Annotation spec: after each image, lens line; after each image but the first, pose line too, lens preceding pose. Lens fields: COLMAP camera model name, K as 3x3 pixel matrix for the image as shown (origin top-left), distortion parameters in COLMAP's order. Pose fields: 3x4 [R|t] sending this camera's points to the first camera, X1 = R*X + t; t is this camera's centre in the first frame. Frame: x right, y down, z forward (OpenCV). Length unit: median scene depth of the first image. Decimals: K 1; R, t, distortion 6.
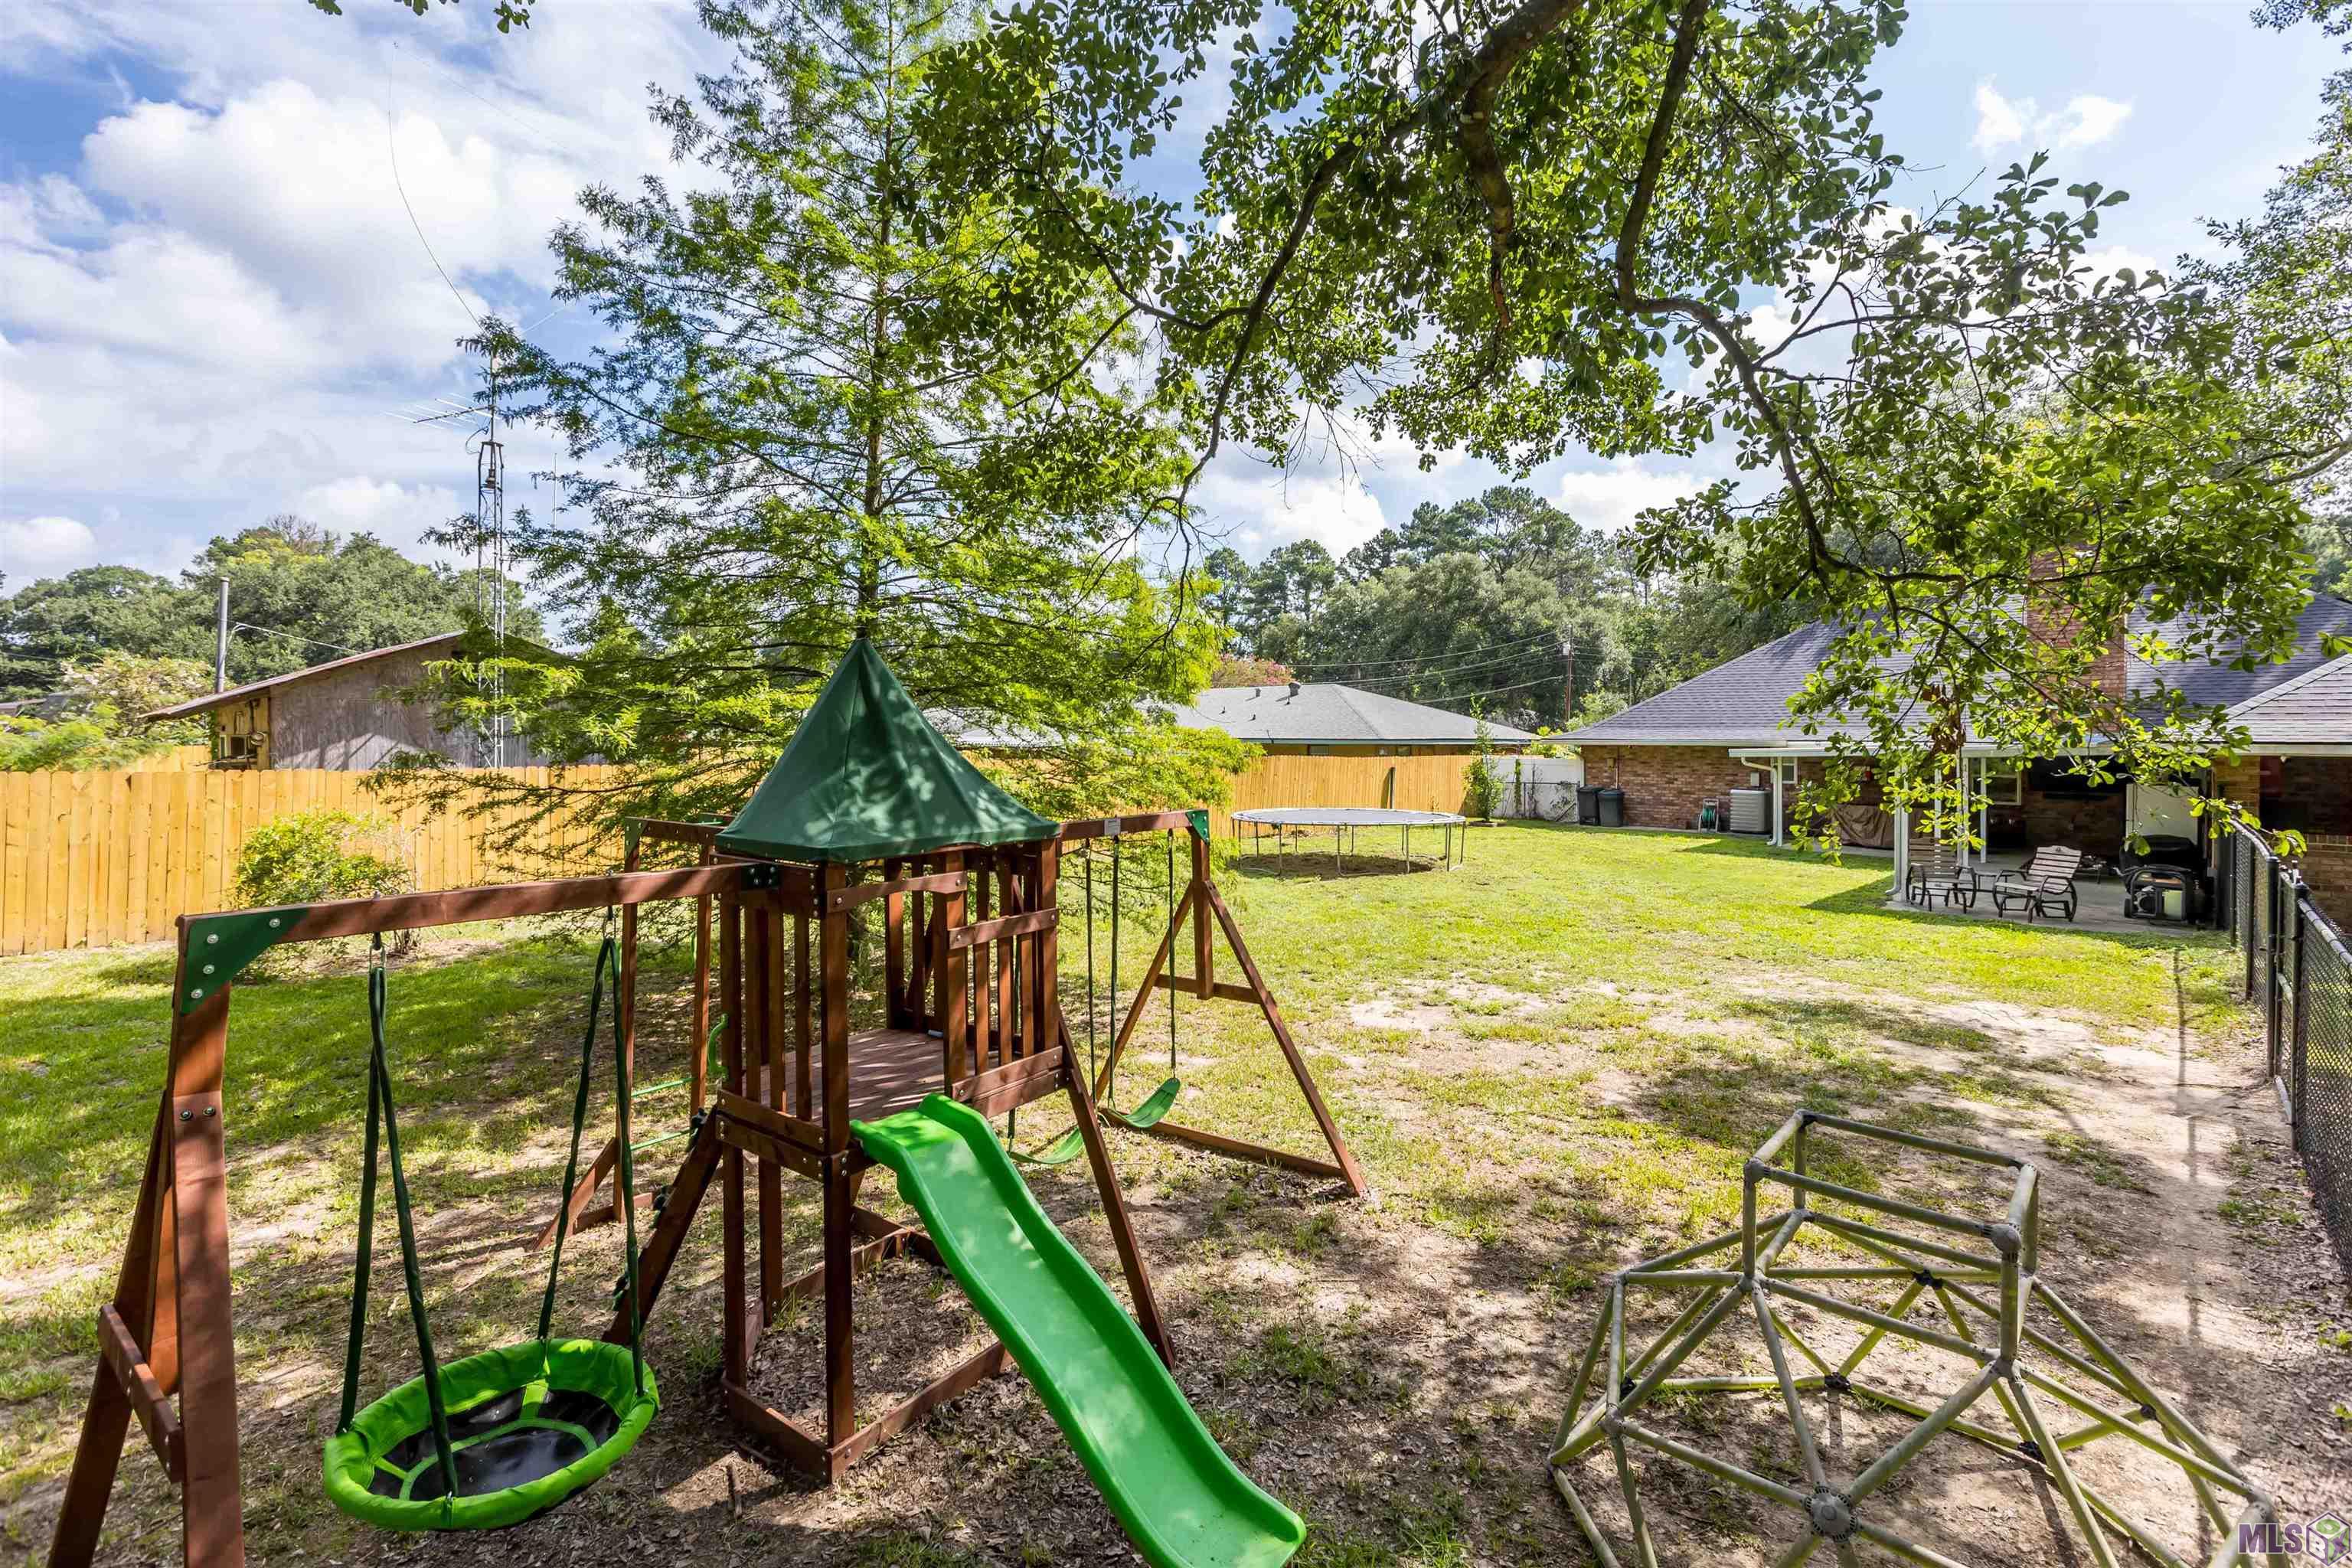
lens RADIAL K [[1084.3, 0, 1173.4], [0, 1084.3, 778.7], [0, 0, 1]] dist [0.002569, 0.000456]
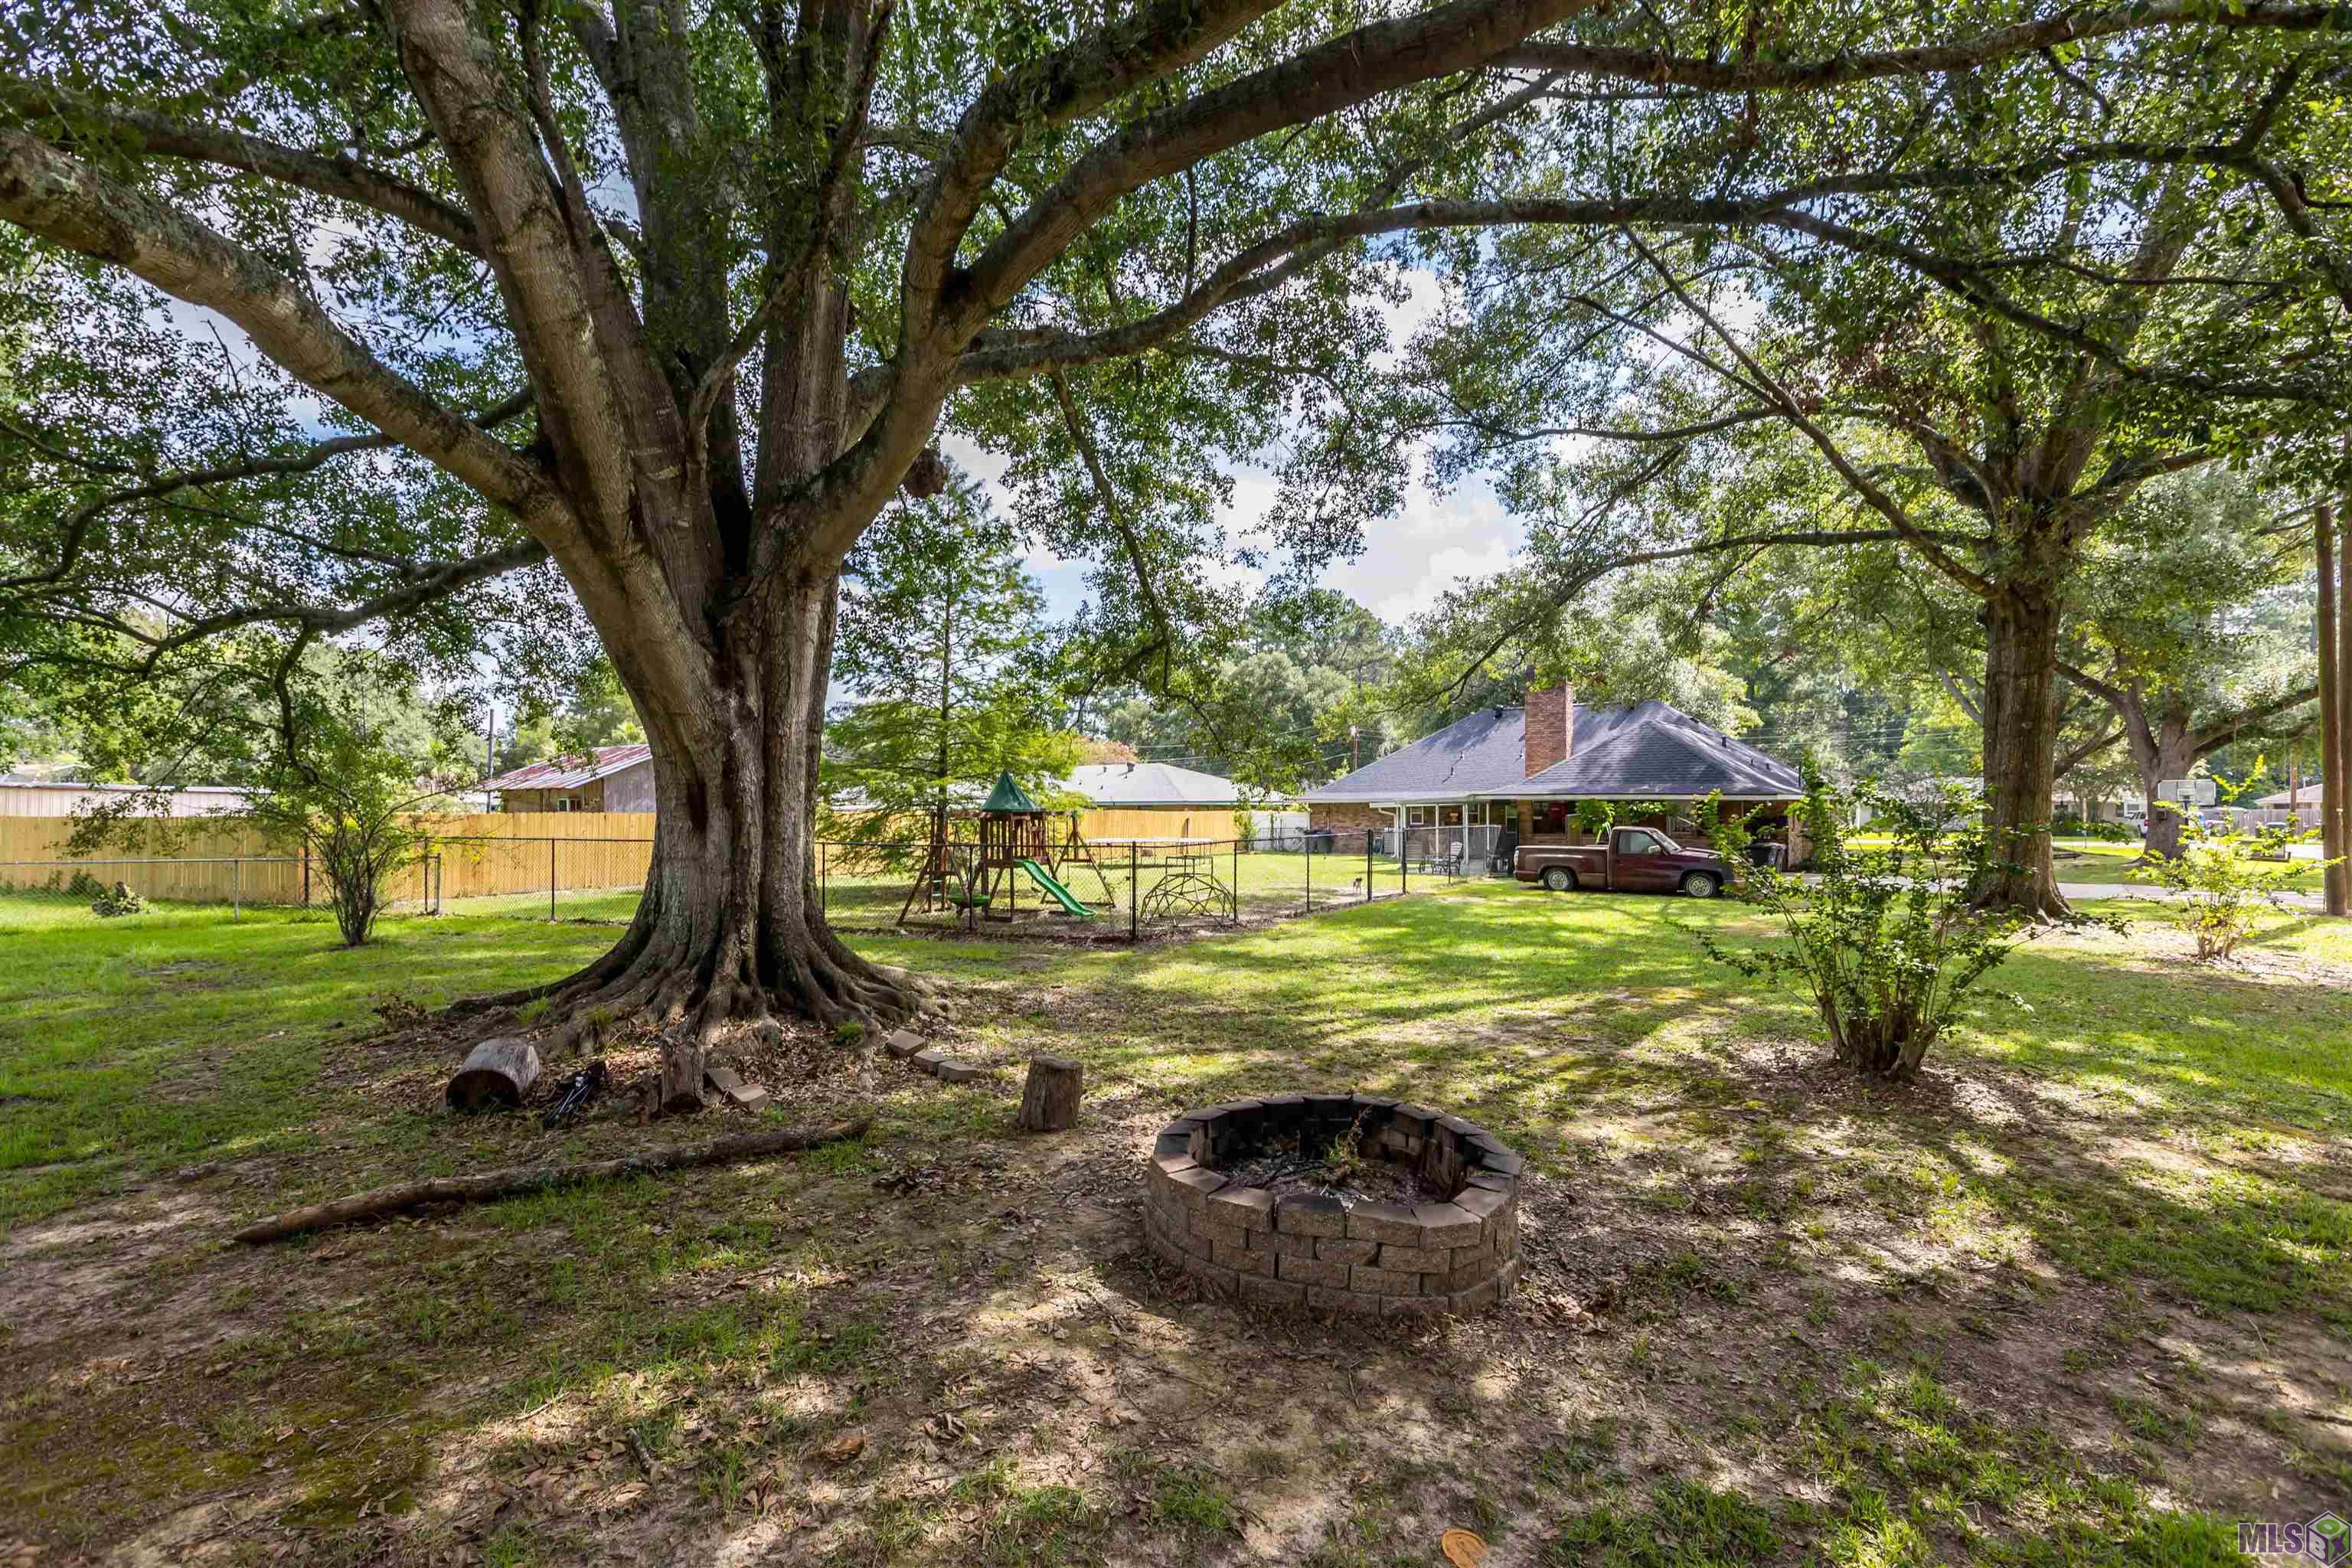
lens RADIAL K [[1084.3, 0, 1173.4], [0, 1084.3, 778.7], [0, 0, 1]] dist [0.002569, 0.000456]
pose [[0.991297, -0.005320, 0.131537, -0.022780], [0.013901, 0.997827, -0.064405, 0.028914], [-0.130909, 0.065673, 0.989217, -0.478661]]
